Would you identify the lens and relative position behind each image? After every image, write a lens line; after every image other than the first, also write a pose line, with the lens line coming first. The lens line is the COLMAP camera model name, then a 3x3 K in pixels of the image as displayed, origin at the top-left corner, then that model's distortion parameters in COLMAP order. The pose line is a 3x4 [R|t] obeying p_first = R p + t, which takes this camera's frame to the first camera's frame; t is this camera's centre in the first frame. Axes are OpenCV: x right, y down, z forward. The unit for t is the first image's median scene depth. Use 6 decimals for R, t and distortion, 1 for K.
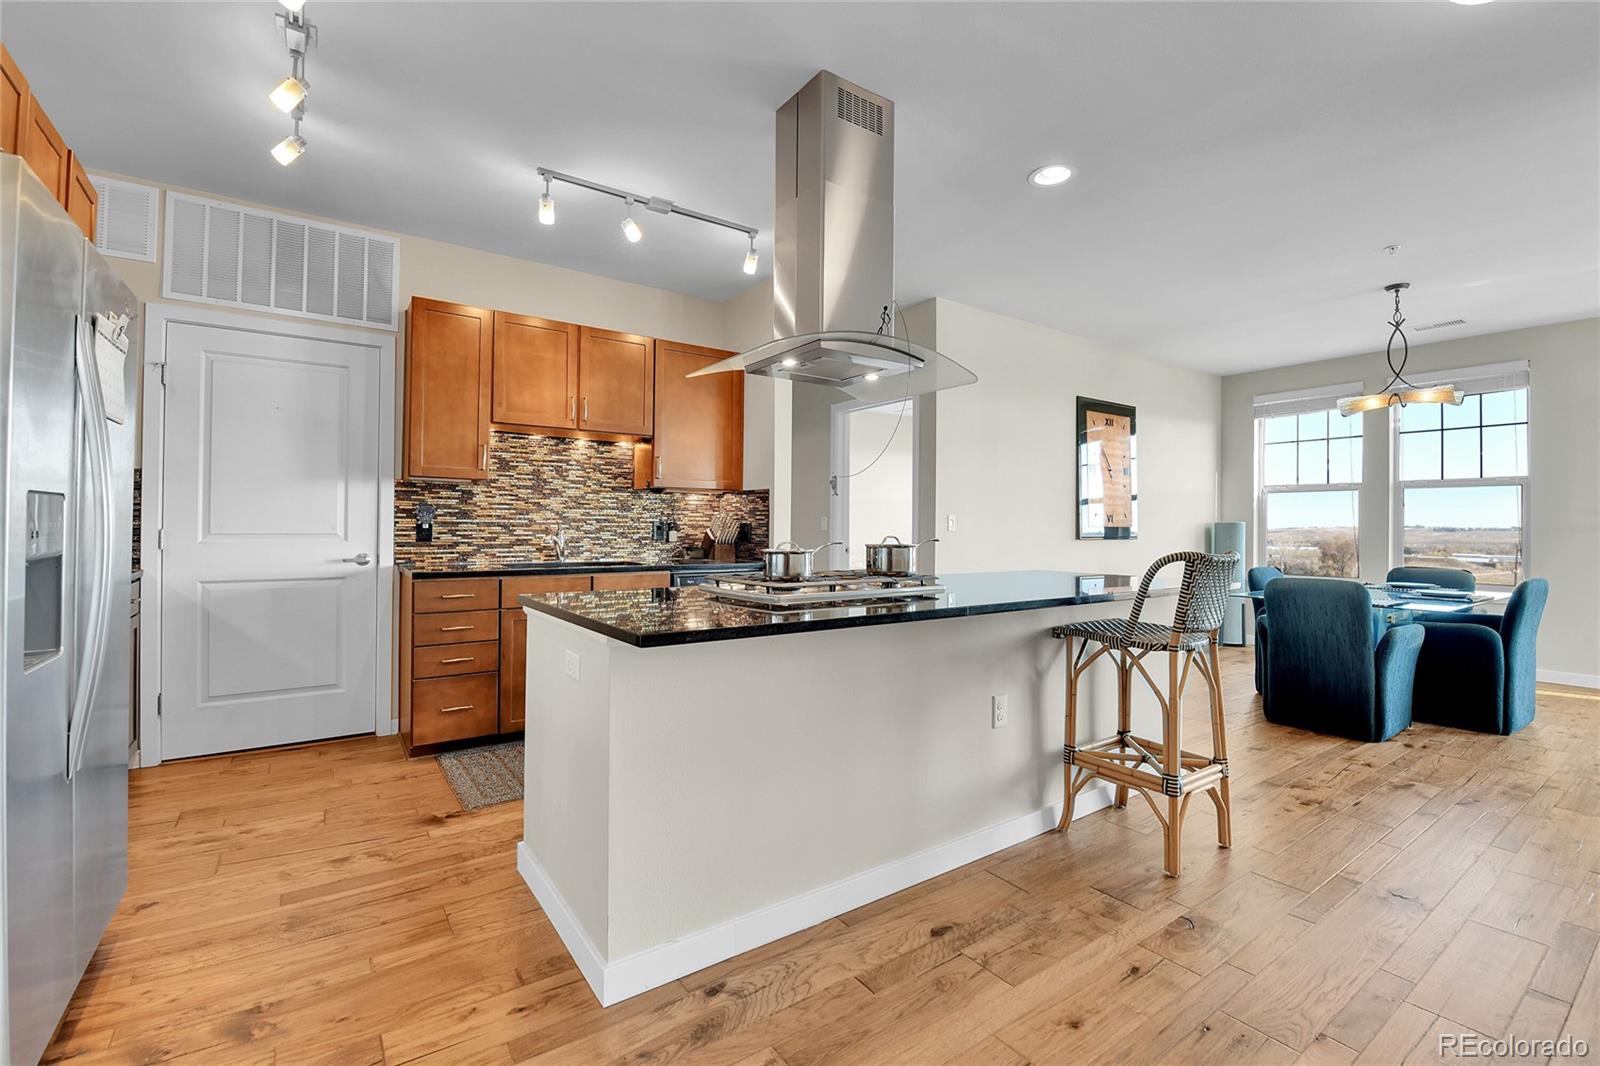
lens RADIAL K [[694.9, 0, 801.7], [0, 694.9, 519.8], [0, 0, 1]] dist [-0.001524, -0.009419]
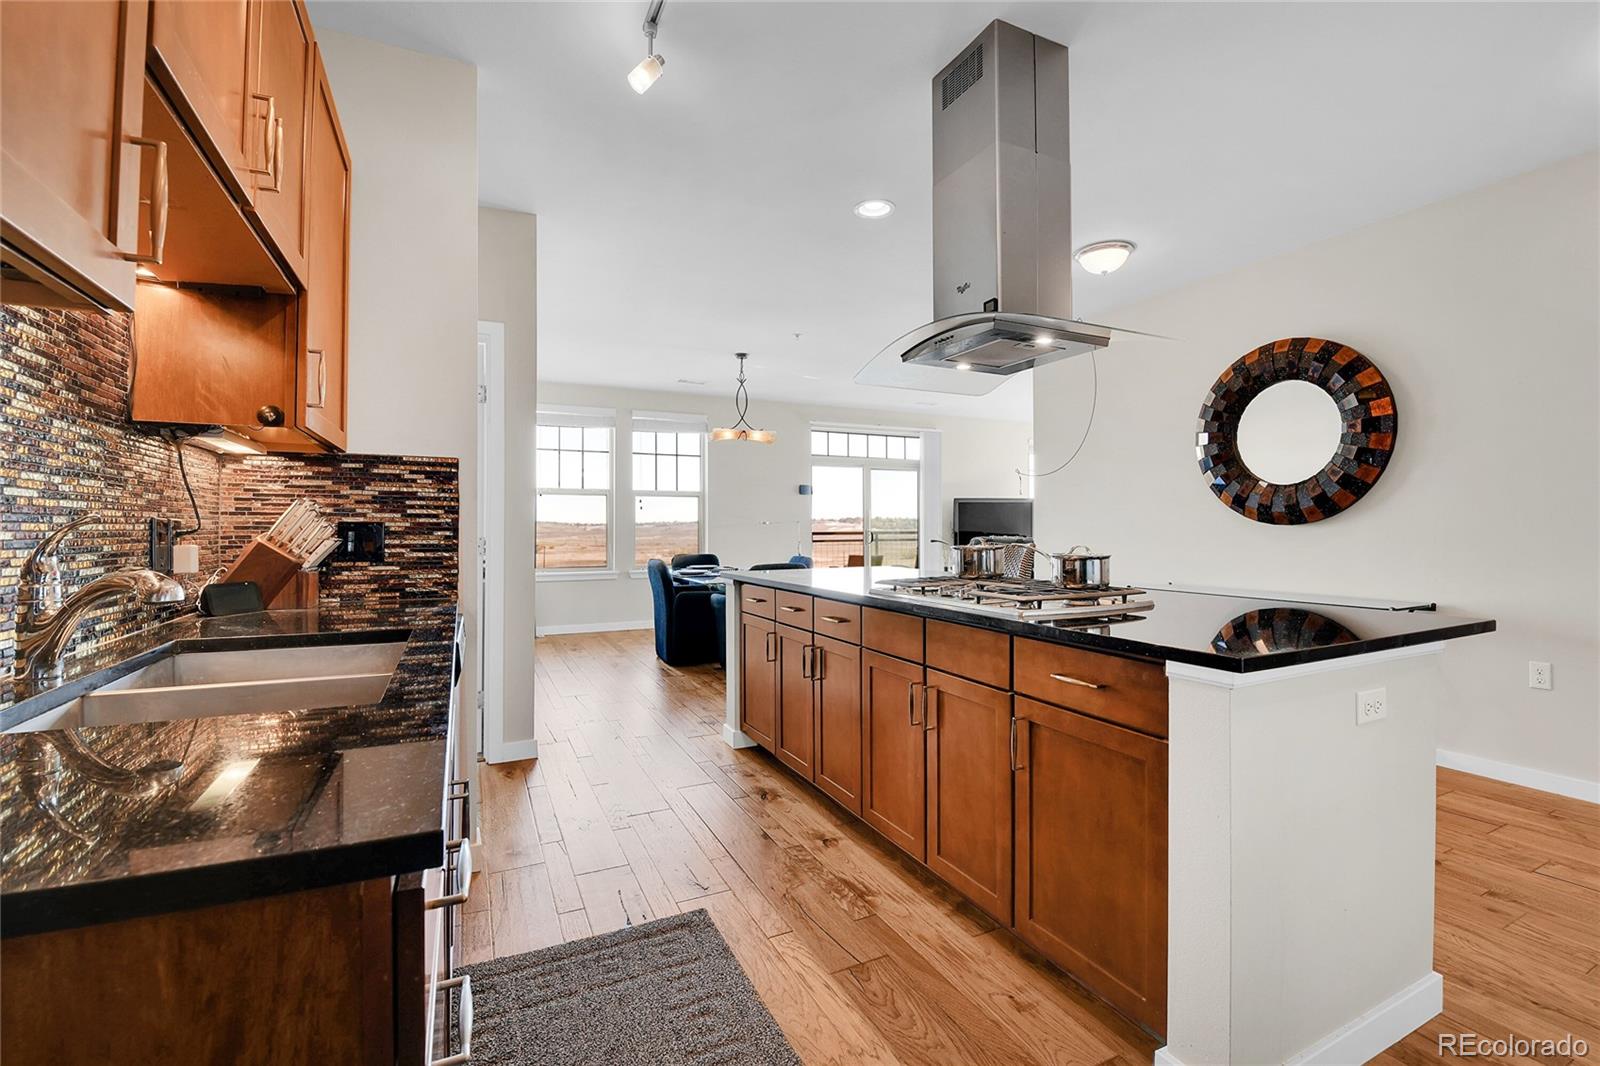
lens RADIAL K [[694.9, 0, 801.7], [0, 694.9, 519.8], [0, 0, 1]] dist [-0.001524, -0.009419]
pose [[0.160507, 0.002987, 0.987030, -0.521086], [-0.005989, 0.999980, -0.002053, 0.001679], [-0.987017, -0.005582, 0.160522, 0.648583]]
